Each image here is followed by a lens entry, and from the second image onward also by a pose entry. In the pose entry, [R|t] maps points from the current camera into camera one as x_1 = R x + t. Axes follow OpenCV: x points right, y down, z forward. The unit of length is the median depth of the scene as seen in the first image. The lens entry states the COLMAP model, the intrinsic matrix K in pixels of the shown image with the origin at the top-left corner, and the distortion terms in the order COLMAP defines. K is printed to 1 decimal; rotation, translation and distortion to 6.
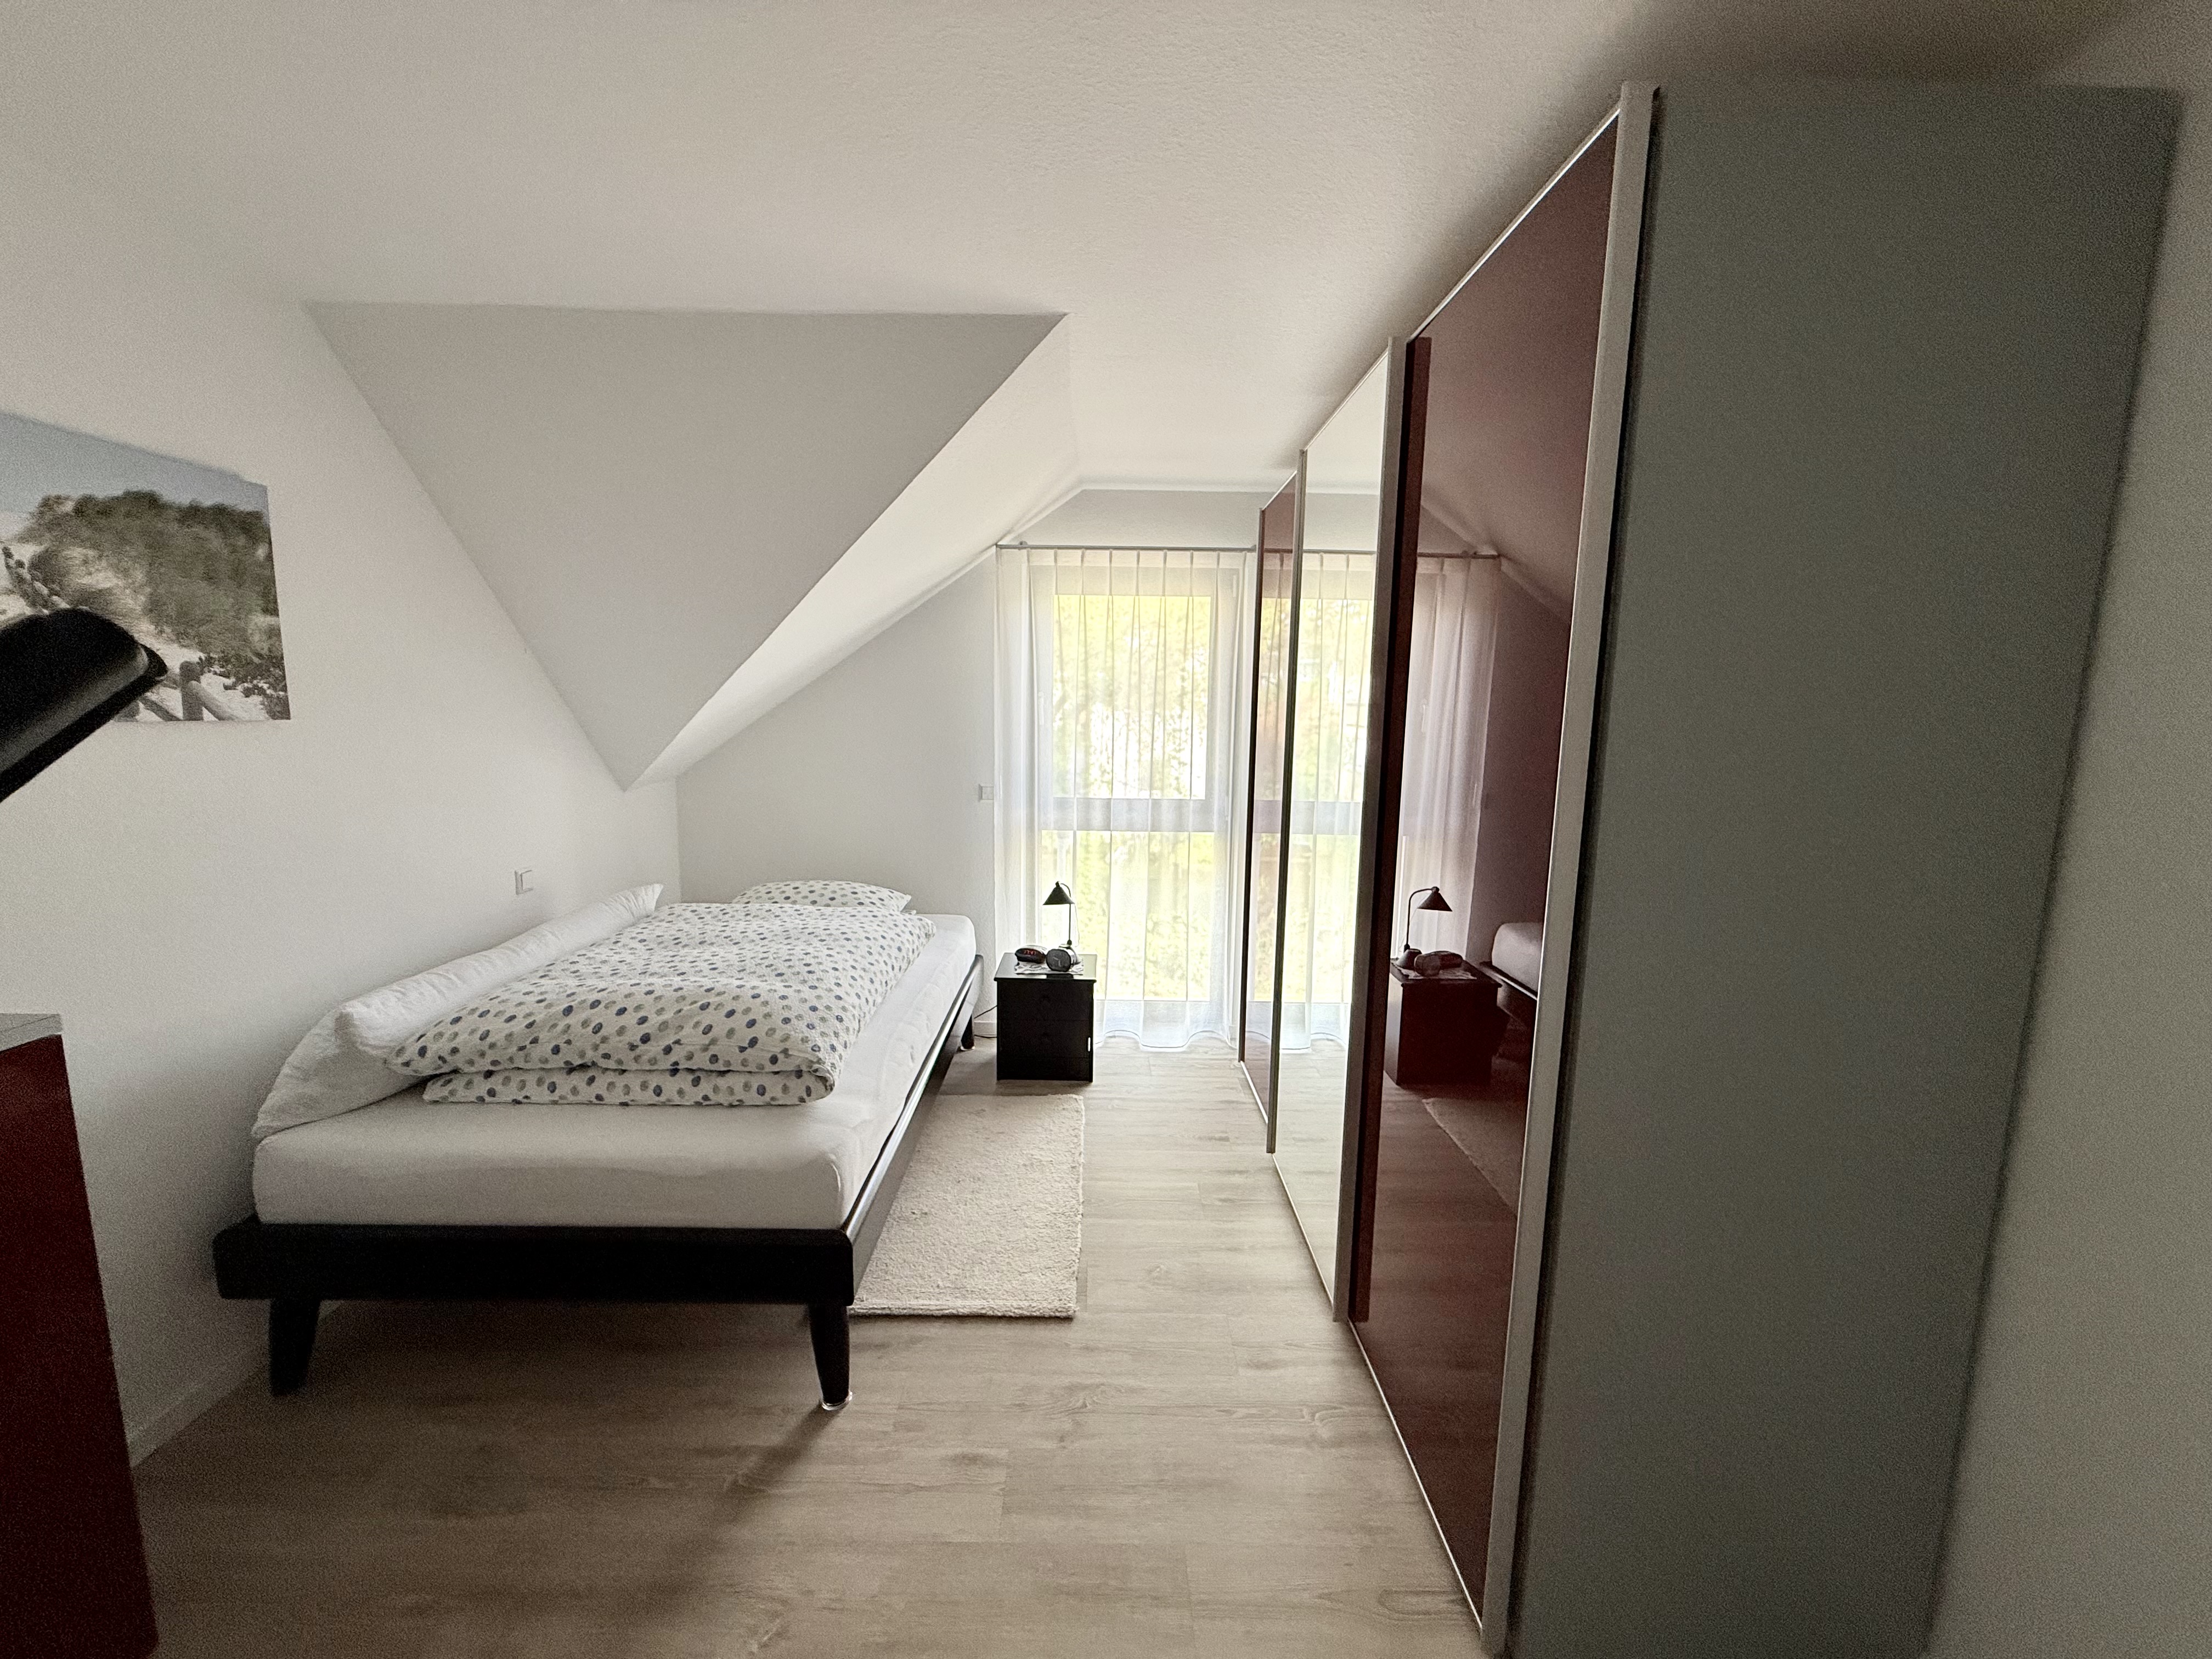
lens RADIAL K [[906.5, 0, 1105.2], [0, 906.5, 833.8], [0, 0, 1]] dist [-0.000256, 0.000063]
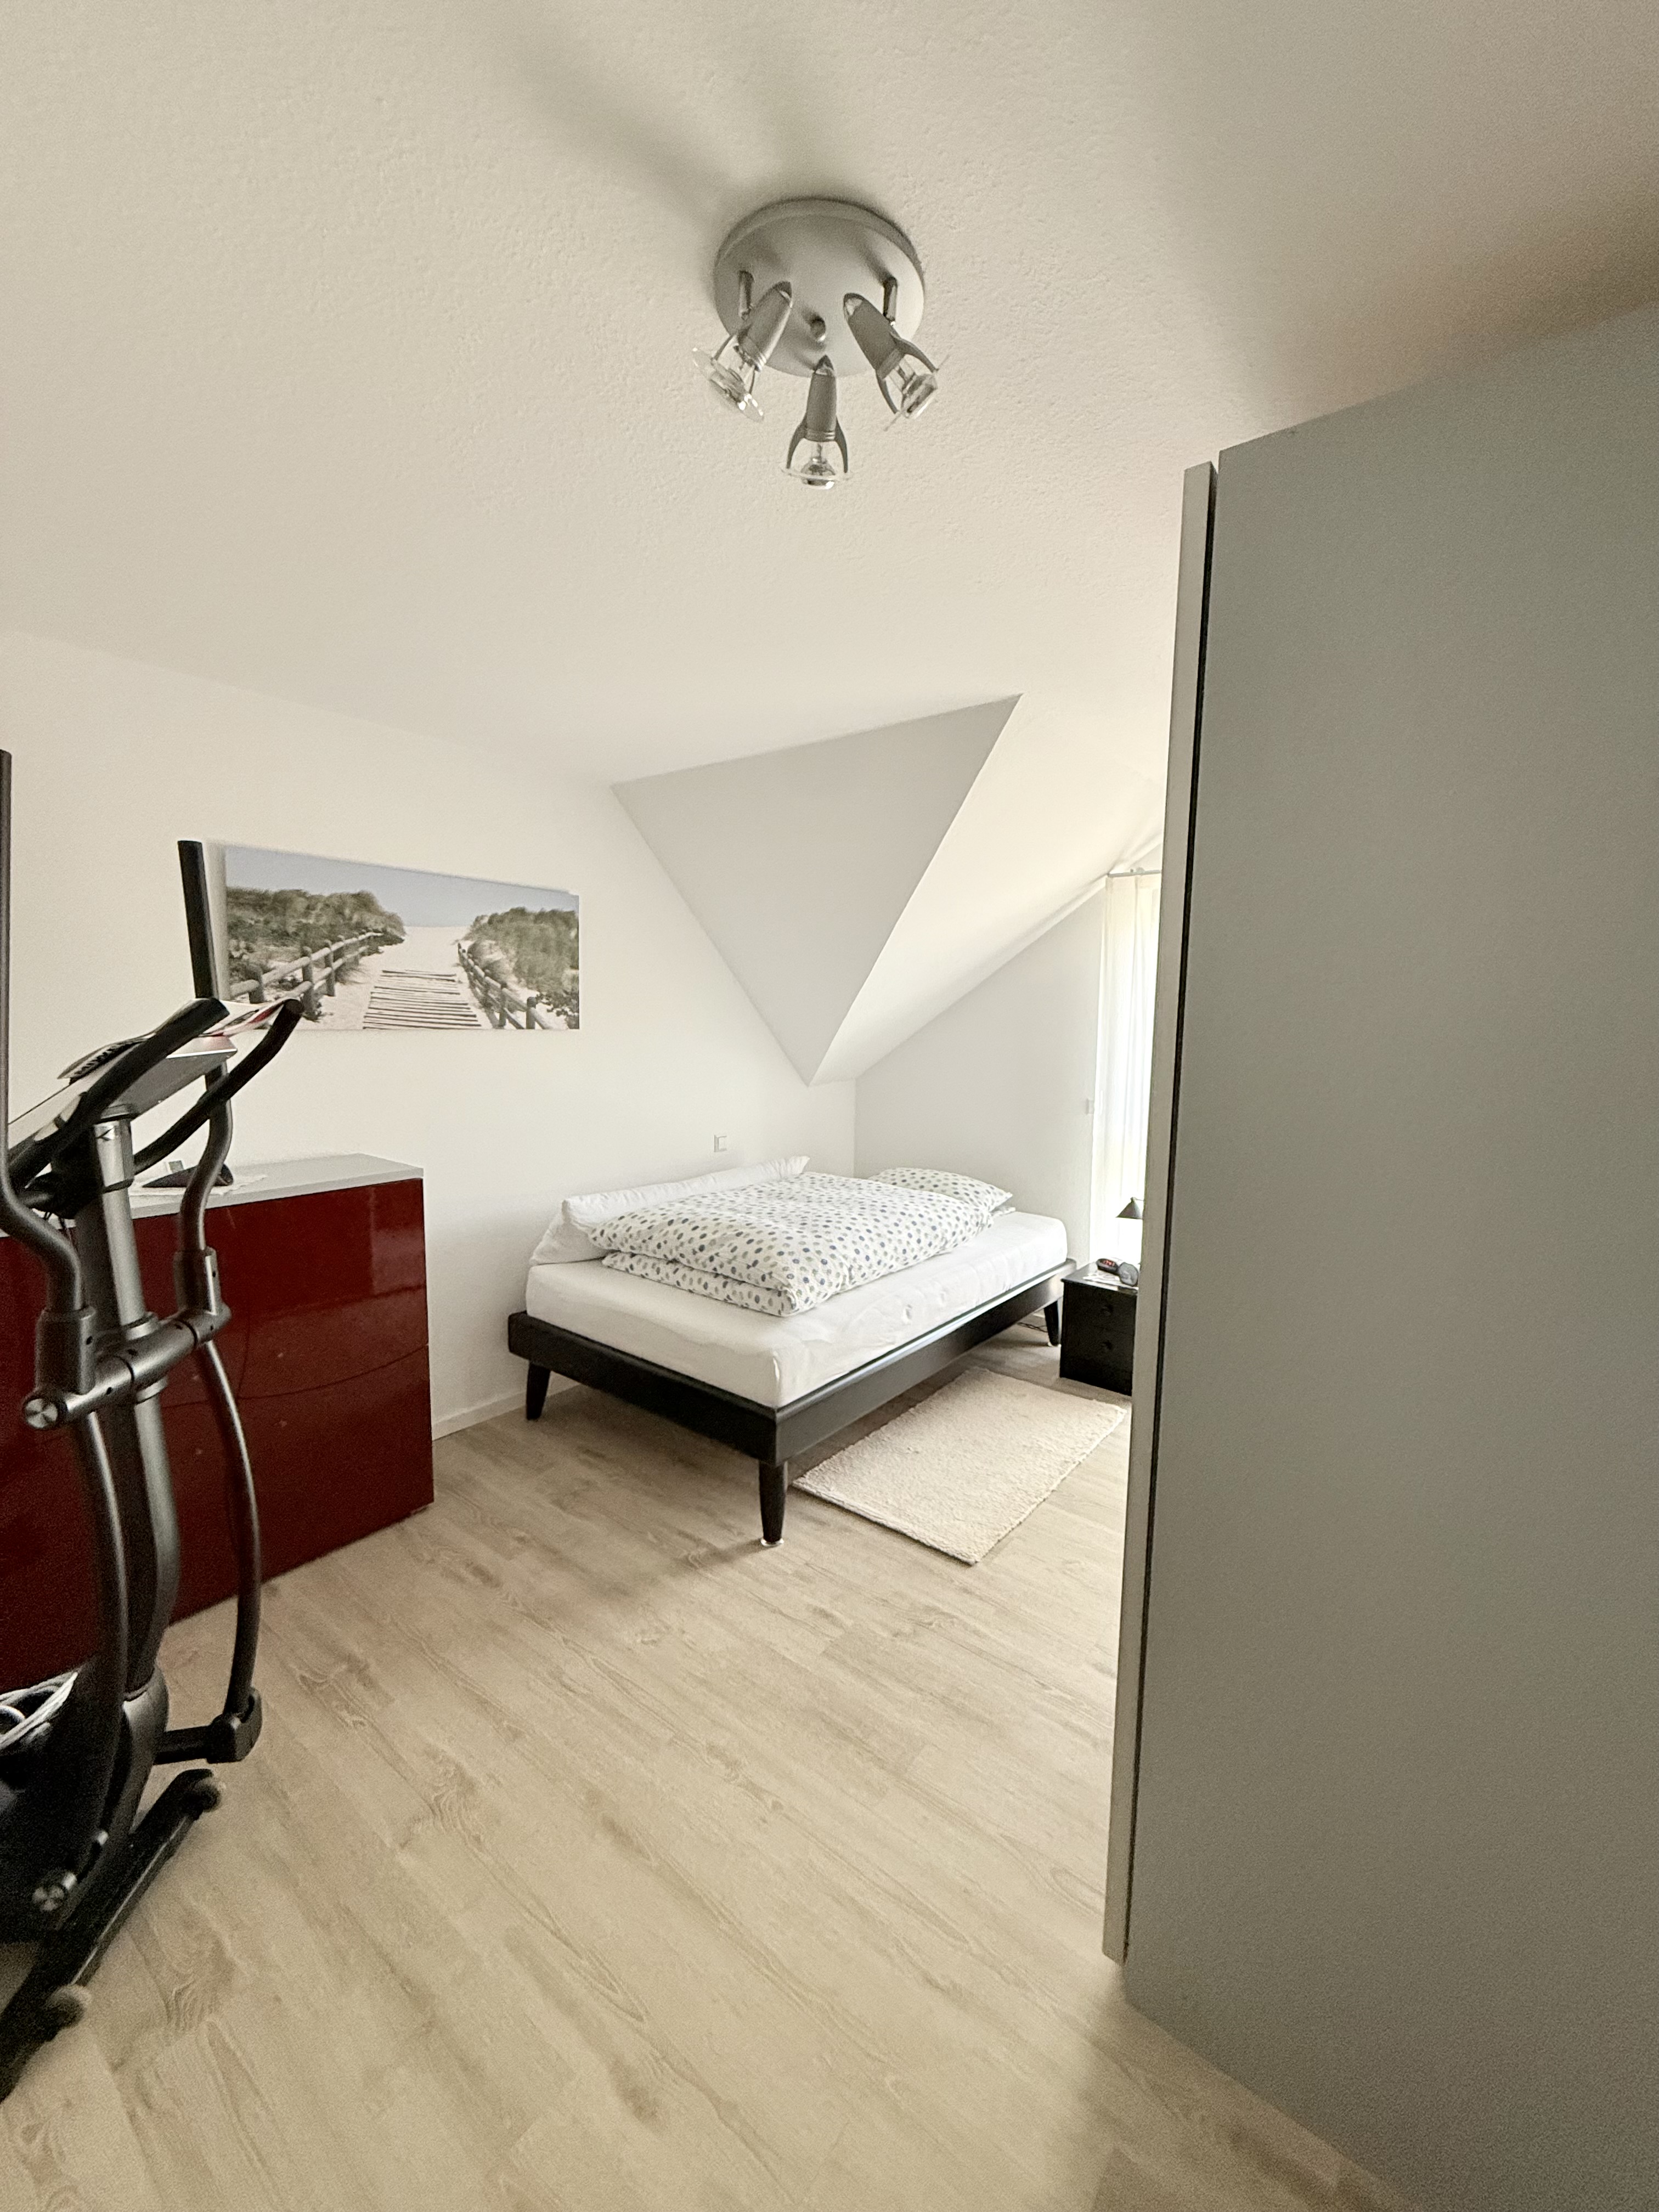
lens RADIAL K [[906.5, 0, 807.4], [0, 906.5, 1102.5], [0, 0, 1]] dist [-0.000256, 0.000063]
pose [[0.774915, 0.062733, -0.628944, 0.539874], [-0.095059, 0.995312, -0.017845, 0.000977], [0.624876, 0.073616, 0.777246, -0.051212]]
